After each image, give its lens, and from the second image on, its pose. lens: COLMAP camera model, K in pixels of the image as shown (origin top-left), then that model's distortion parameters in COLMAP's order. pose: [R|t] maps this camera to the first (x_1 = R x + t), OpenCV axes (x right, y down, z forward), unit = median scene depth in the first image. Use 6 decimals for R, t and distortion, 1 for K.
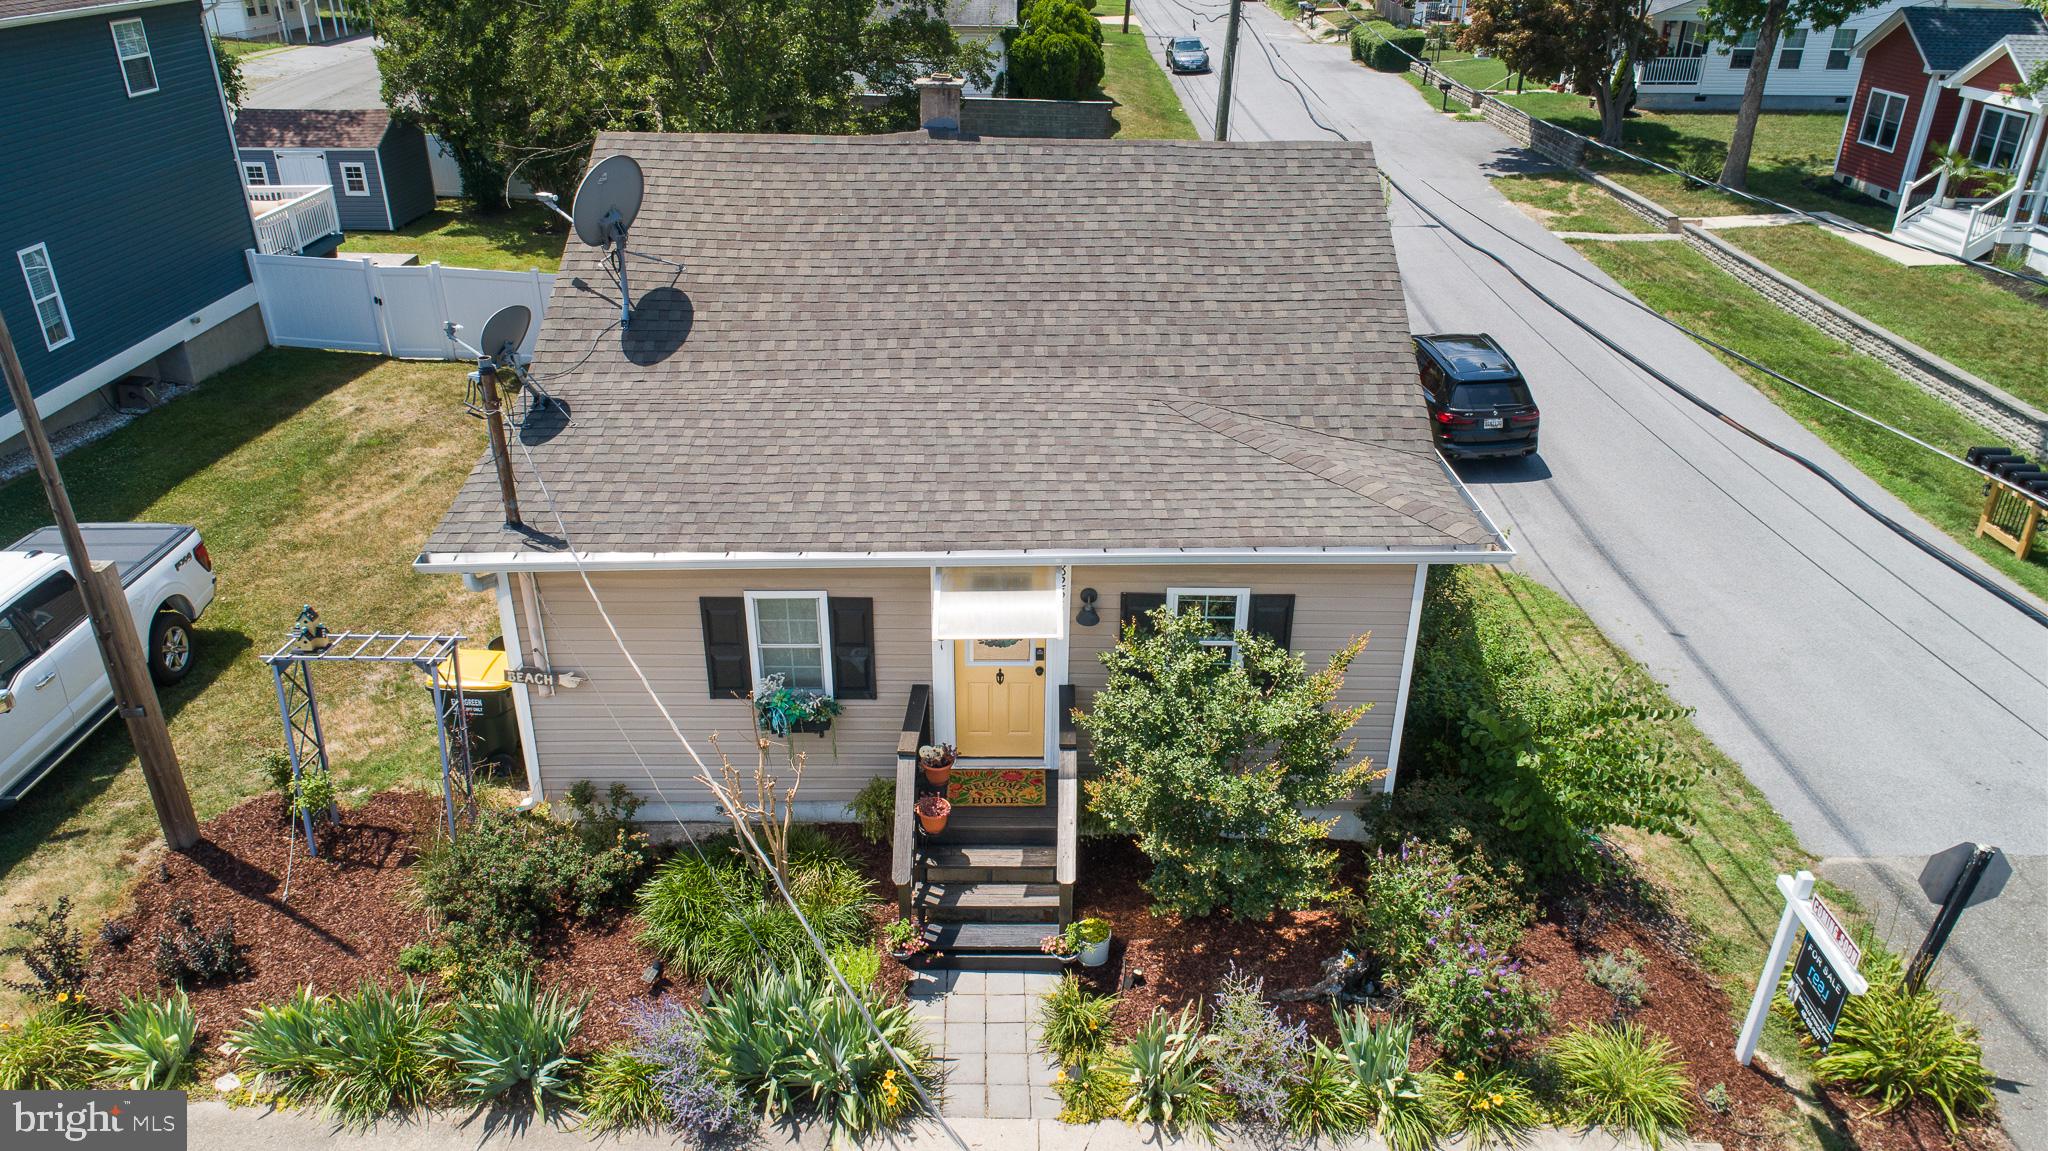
lens RADIAL K [[1363.1, 0, 1024.0], [0, 1363.1, 575.5], [0, 0, 1]] dist [-0.010088, 0.003512]
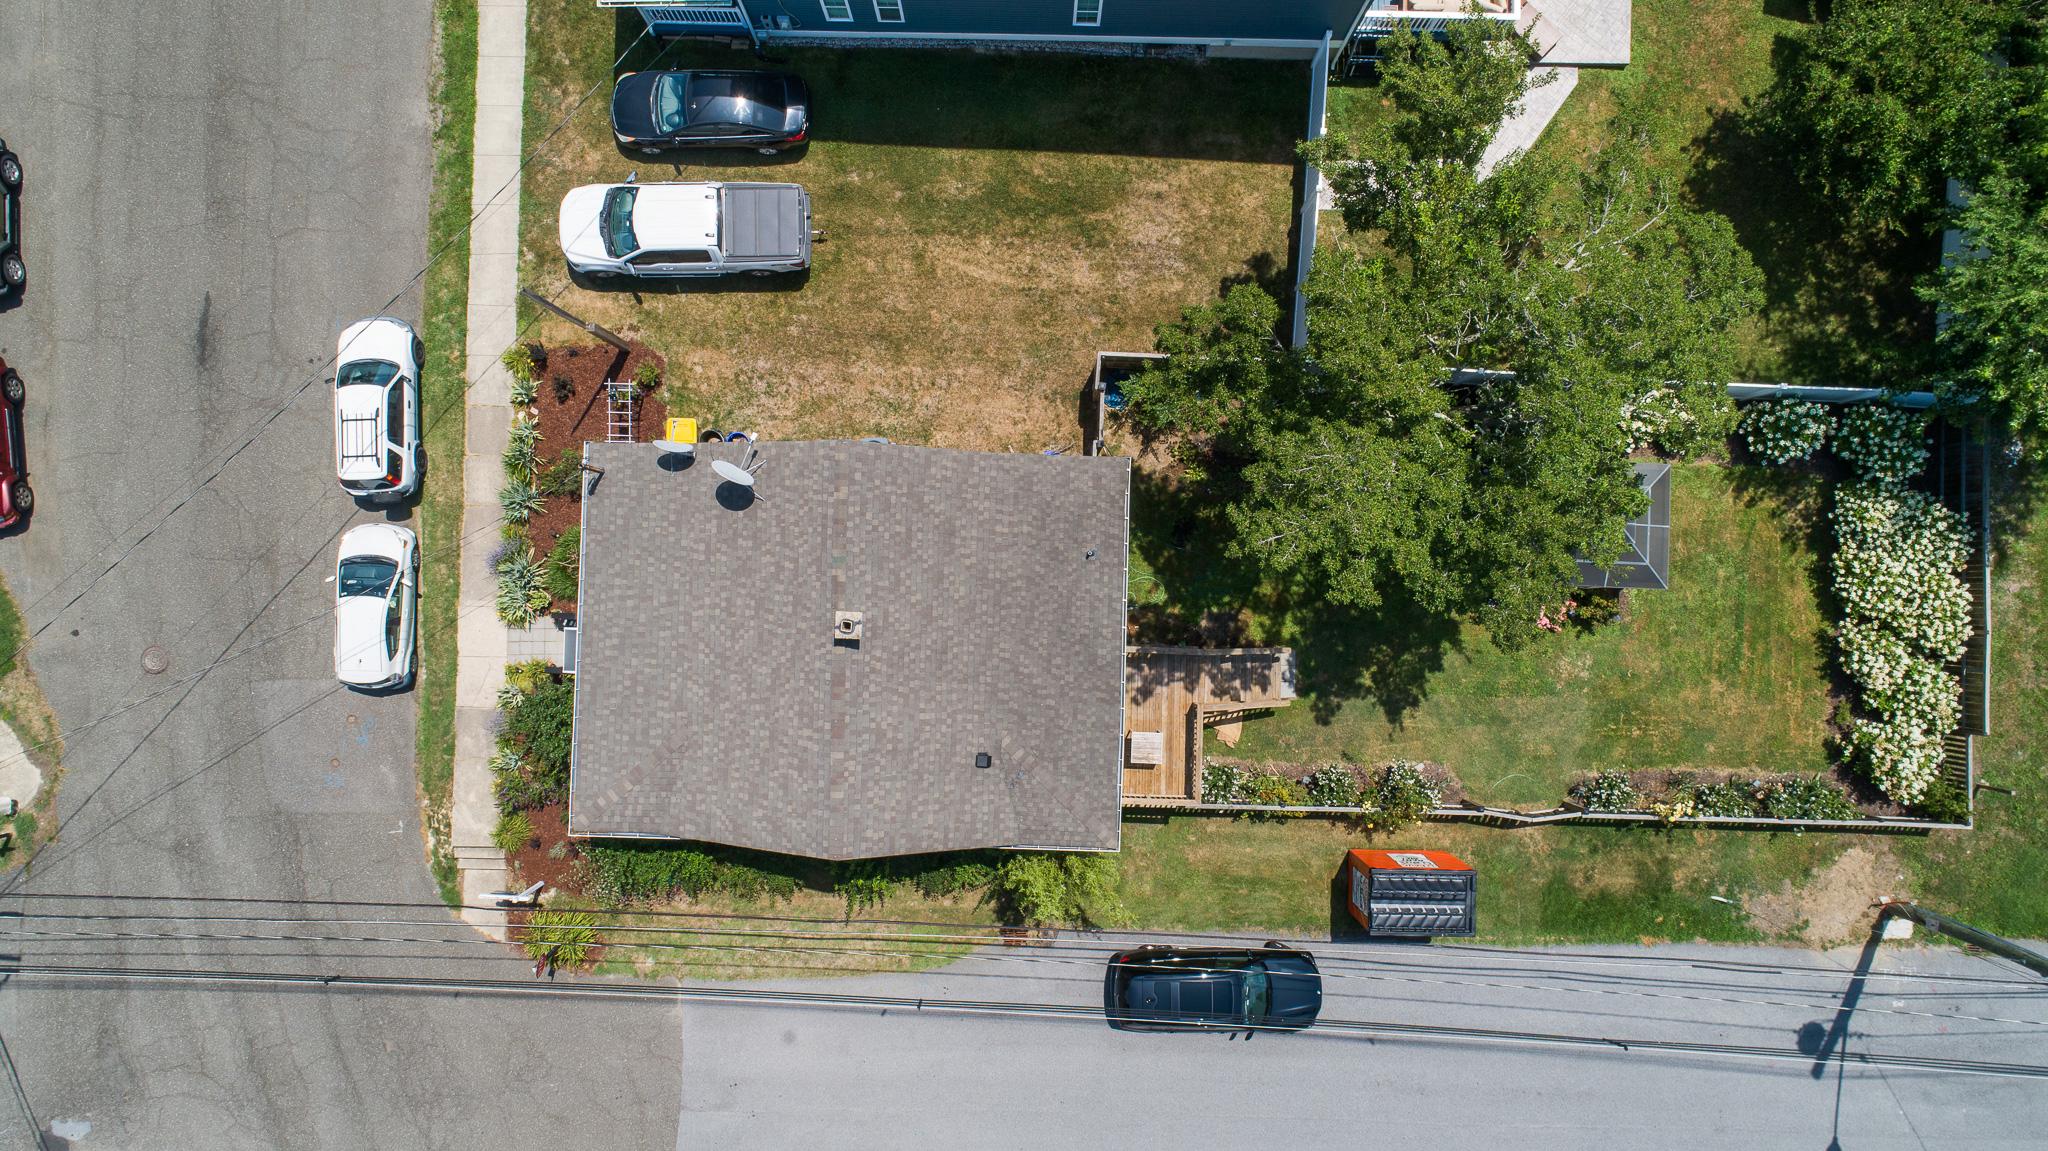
lens RADIAL K [[1363.1, 0, 1024.0], [0, 1363.1, 575.5], [0, 0, 1]] dist [-0.010088, 0.003512]
pose [[-0.020295, 0.999513, -0.023698, -0.103385], [-0.456578, 0.011821, 0.889605, -2.432178], [0.889452, 0.028875, 0.456116, 0.444492]]
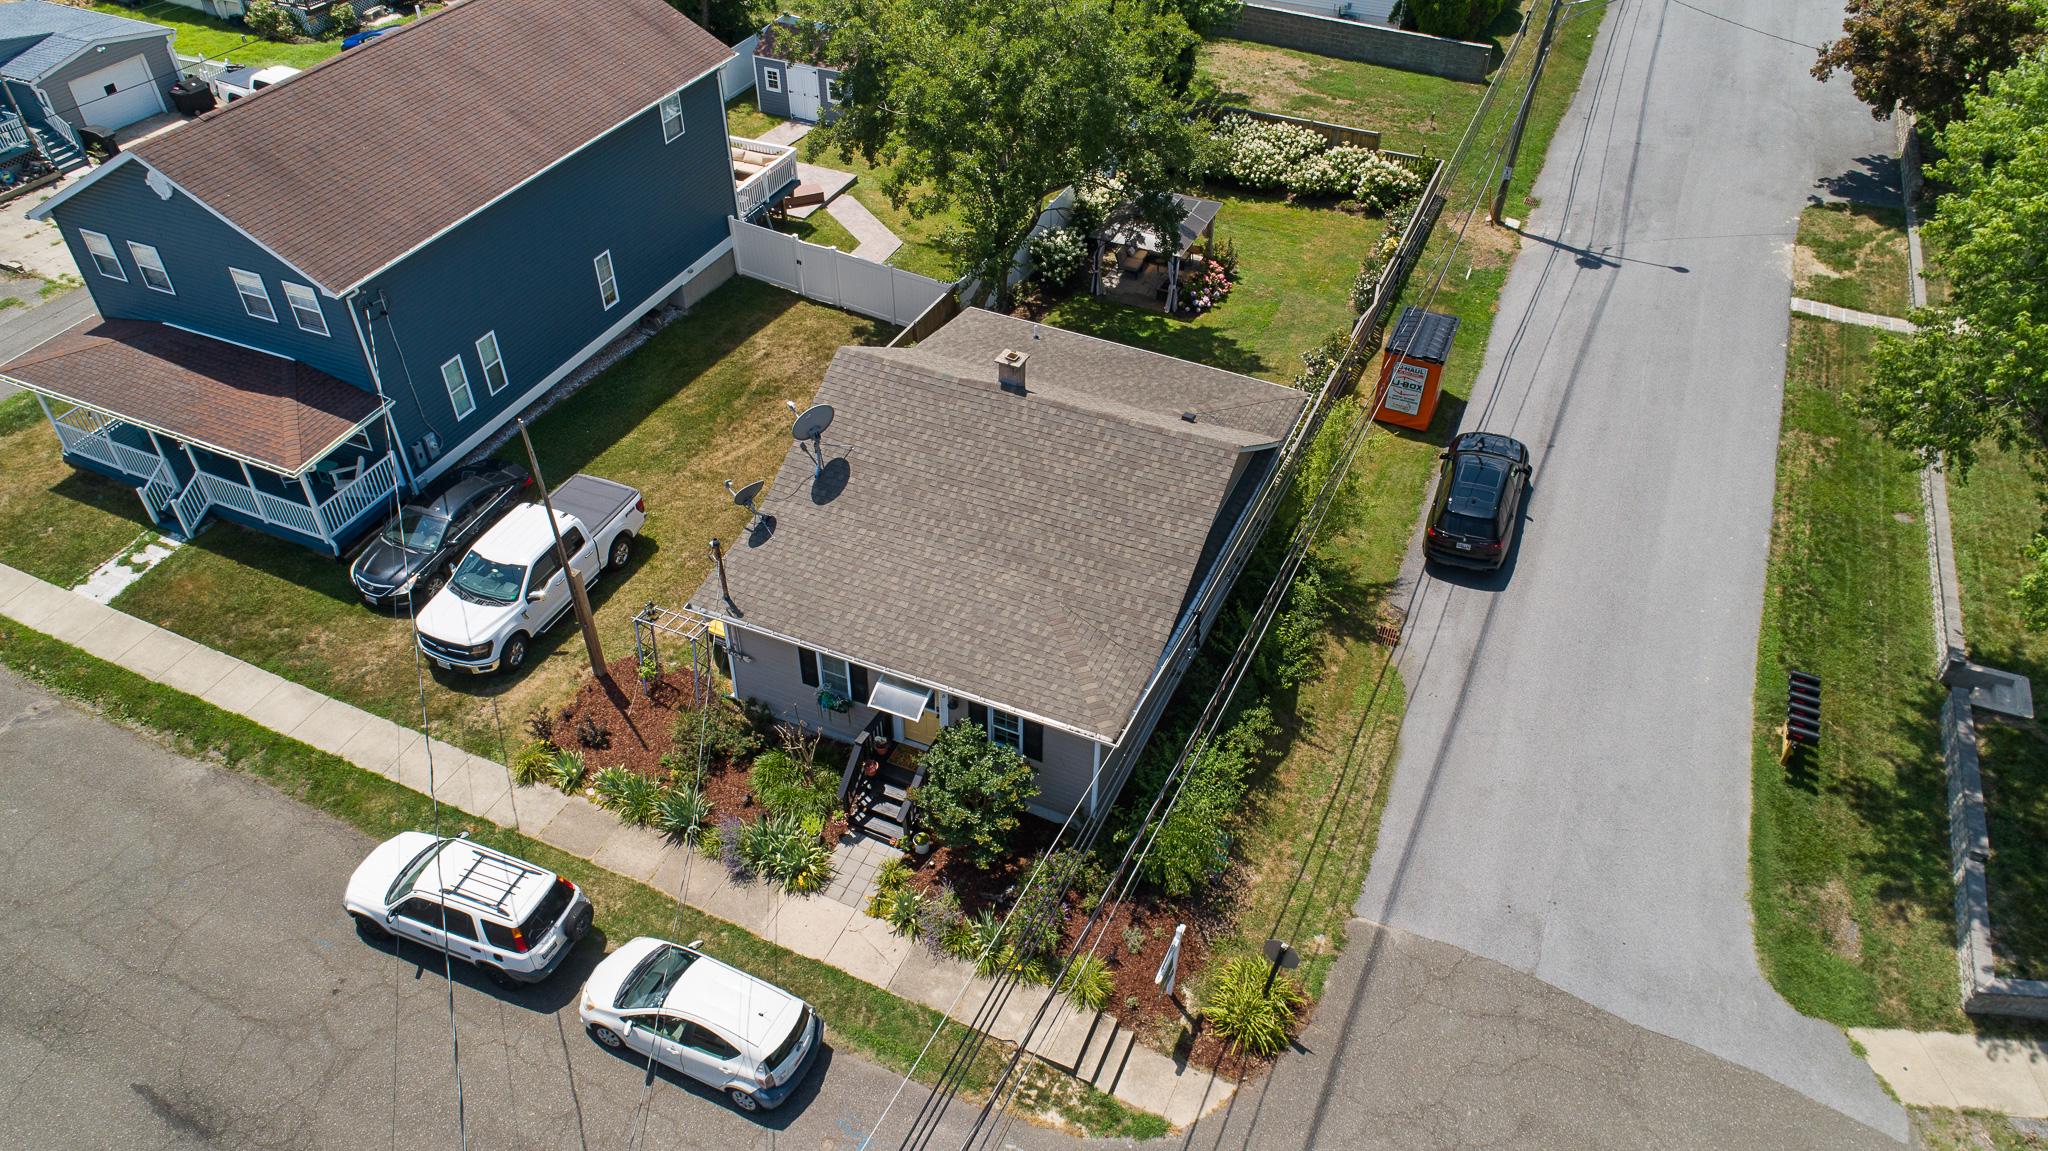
lens RADIAL K [[1363.1, 0, 1024.0], [0, 1363.1, 575.5], [0, 0, 1]] dist [-0.010088, 0.003512]
pose [[0.913970, 0.261806, -0.310028, 0.675401], [-0.182204, 0.947451, 0.262941, -0.661886], [0.362576, -0.183832, 0.913644, -0.778621]]
